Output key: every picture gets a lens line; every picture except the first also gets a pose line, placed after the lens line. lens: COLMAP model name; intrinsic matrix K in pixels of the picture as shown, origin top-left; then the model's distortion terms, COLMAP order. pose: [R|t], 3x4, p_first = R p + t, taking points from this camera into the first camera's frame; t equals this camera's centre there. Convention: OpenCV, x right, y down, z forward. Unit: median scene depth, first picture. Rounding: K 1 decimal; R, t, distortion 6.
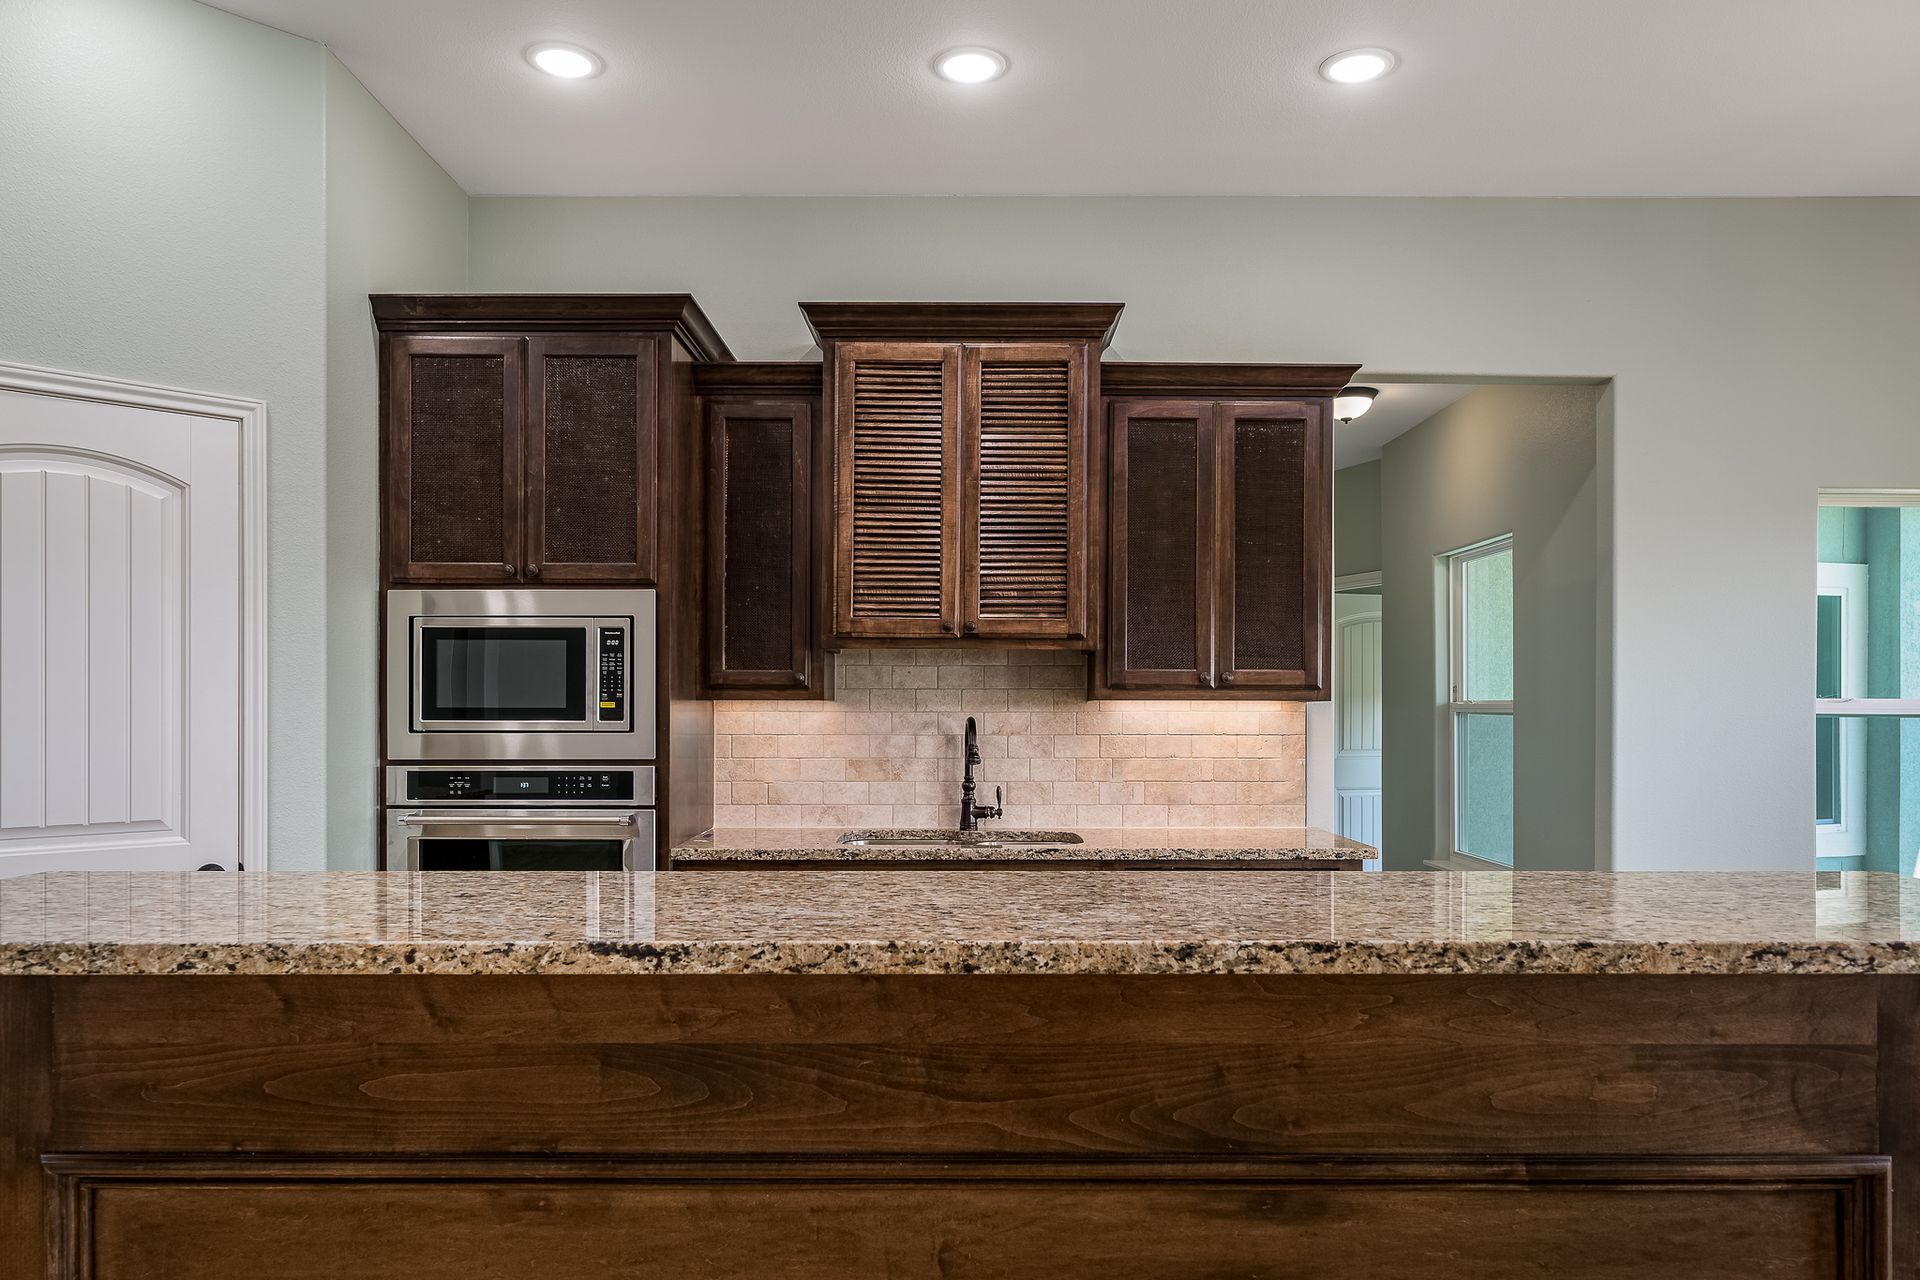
lens RADIAL K [[1290.7, 0, 976.7], [0, 1290.7, 704.2], [0, 0, 1]] dist [-0.002826, 0.008117]
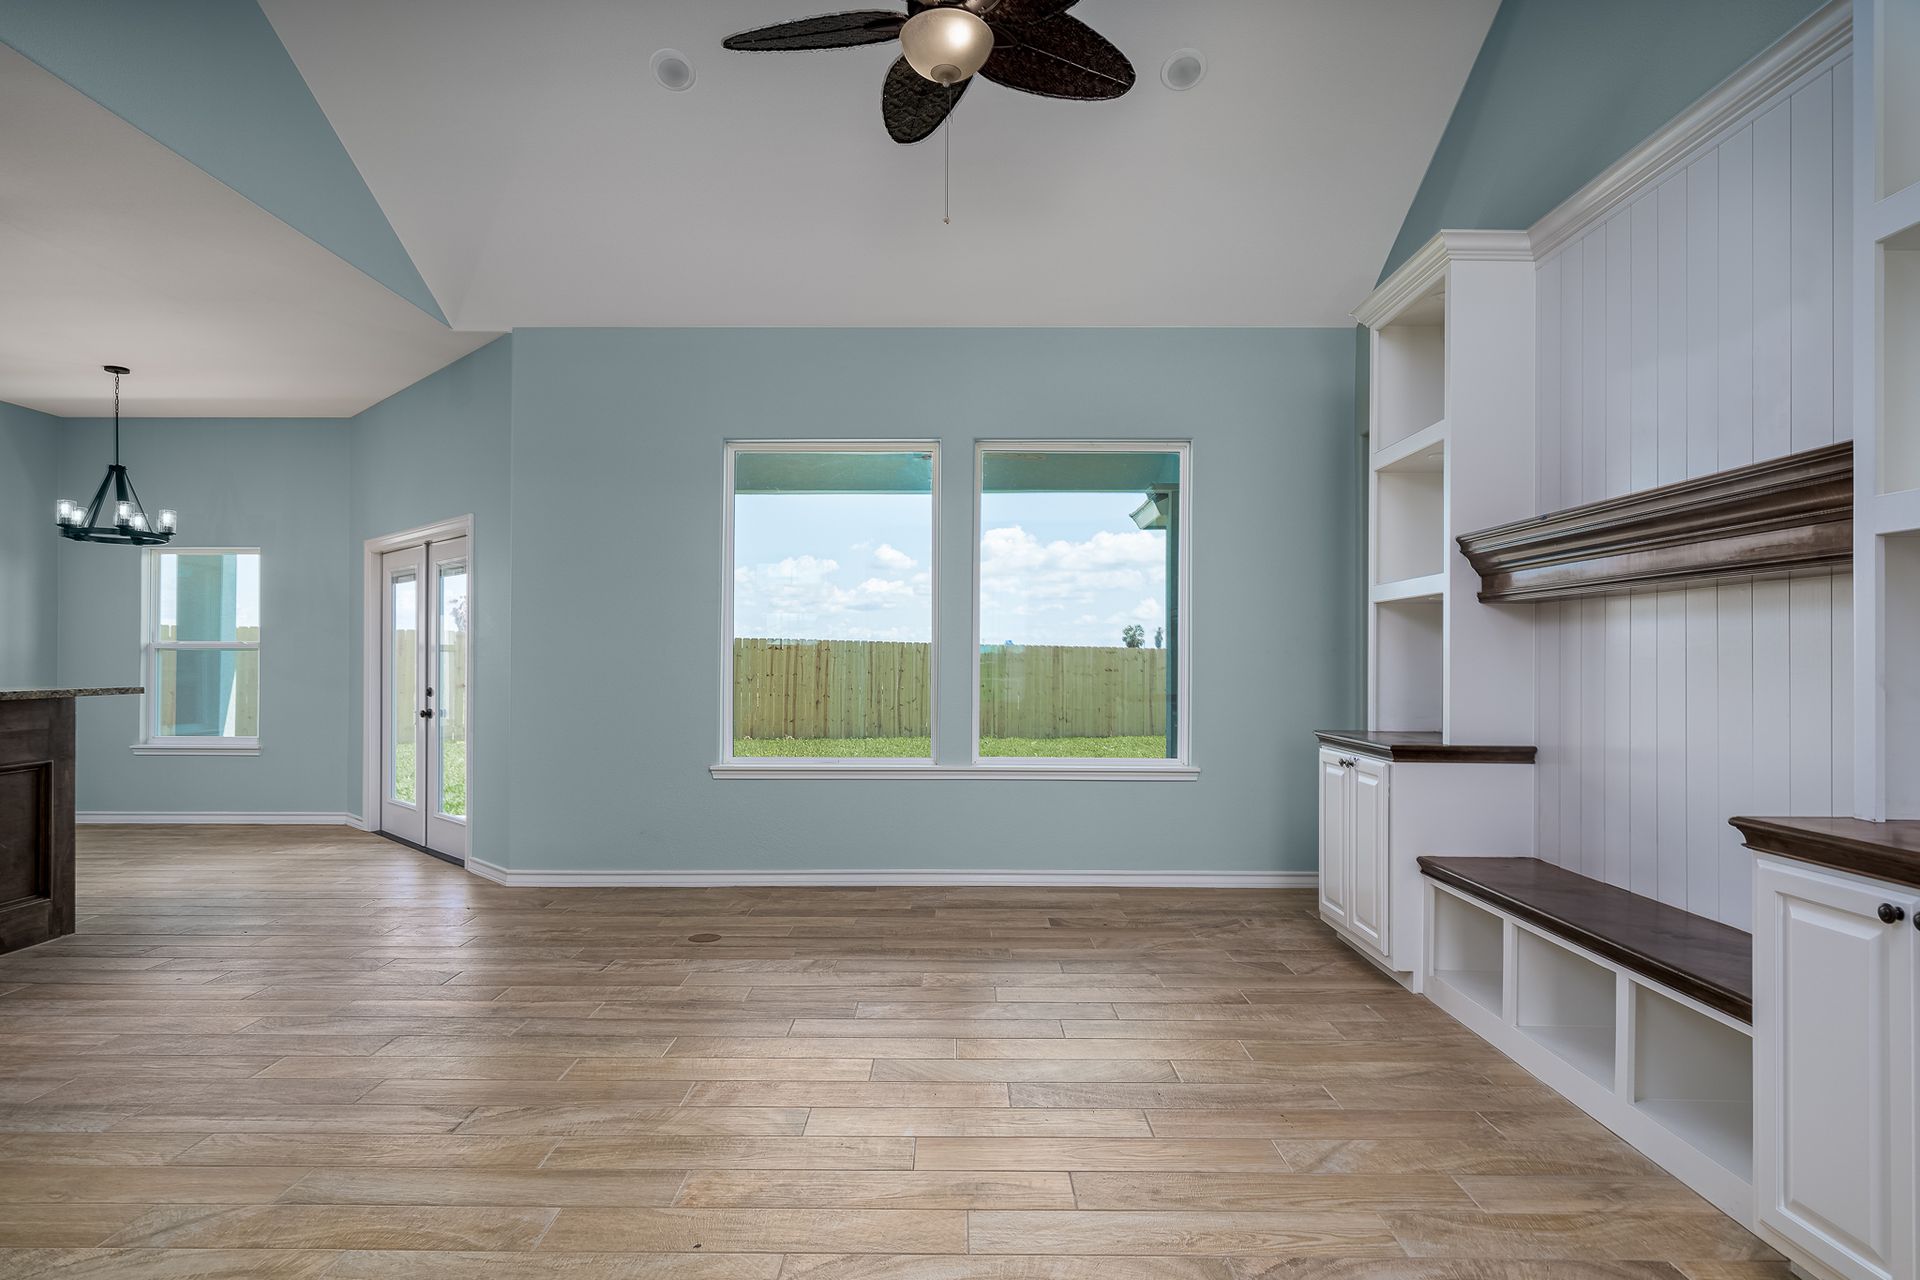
lens RADIAL K [[1037.7, 0, 946.5], [0, 1037.7, 653.1], [0, 0, 1]] dist [-0.005348, -0.001710]
pose [[0.003768, 0.005532, 0.999978, -0.967293], [-0.002103, 0.999983, -0.005524, 0.027473], [-0.999991, -0.002082, 0.003780, -0.675837]]
